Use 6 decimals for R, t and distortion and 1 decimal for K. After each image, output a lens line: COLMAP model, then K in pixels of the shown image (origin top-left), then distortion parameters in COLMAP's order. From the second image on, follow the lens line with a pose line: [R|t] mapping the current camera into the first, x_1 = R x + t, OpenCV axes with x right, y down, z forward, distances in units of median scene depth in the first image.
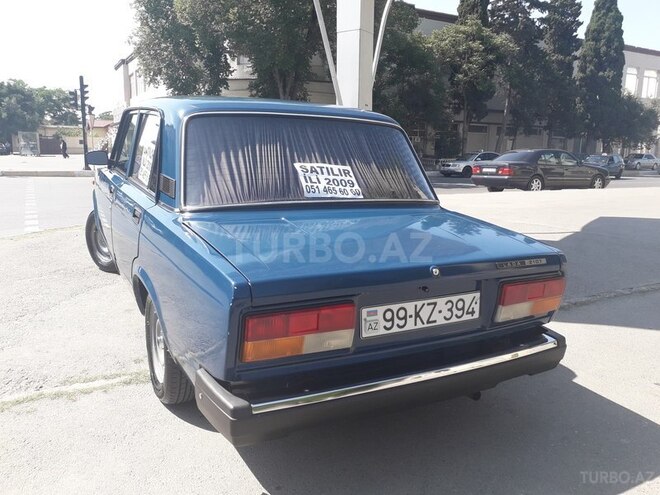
lens RADIAL K [[525.4, 0, 328.3], [0, 525.4, 249.0], [0, 0, 1]] dist [0.011800, 0.008455]
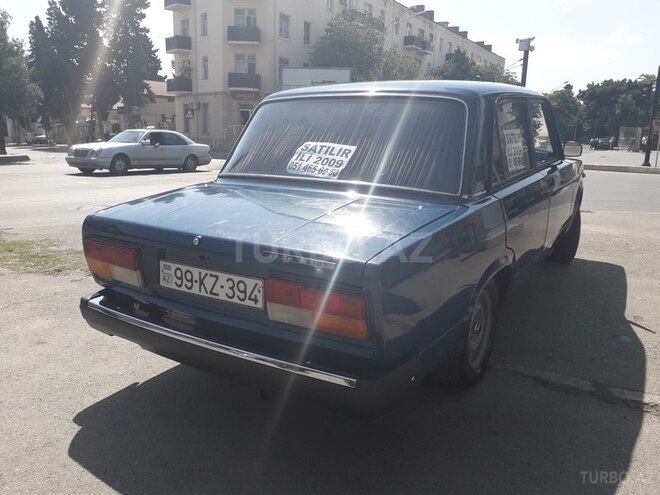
lens RADIAL K [[525.4, 0, 327.5], [0, 525.4, 245.3], [0, 0, 1]] dist [0.011800, 0.008455]
pose [[0.555181, 0.176736, -0.812735, 1.124385], [-0.173966, 0.980224, 0.094322, -0.087349], [0.813333, 0.089022, 0.574948, 0.583612]]
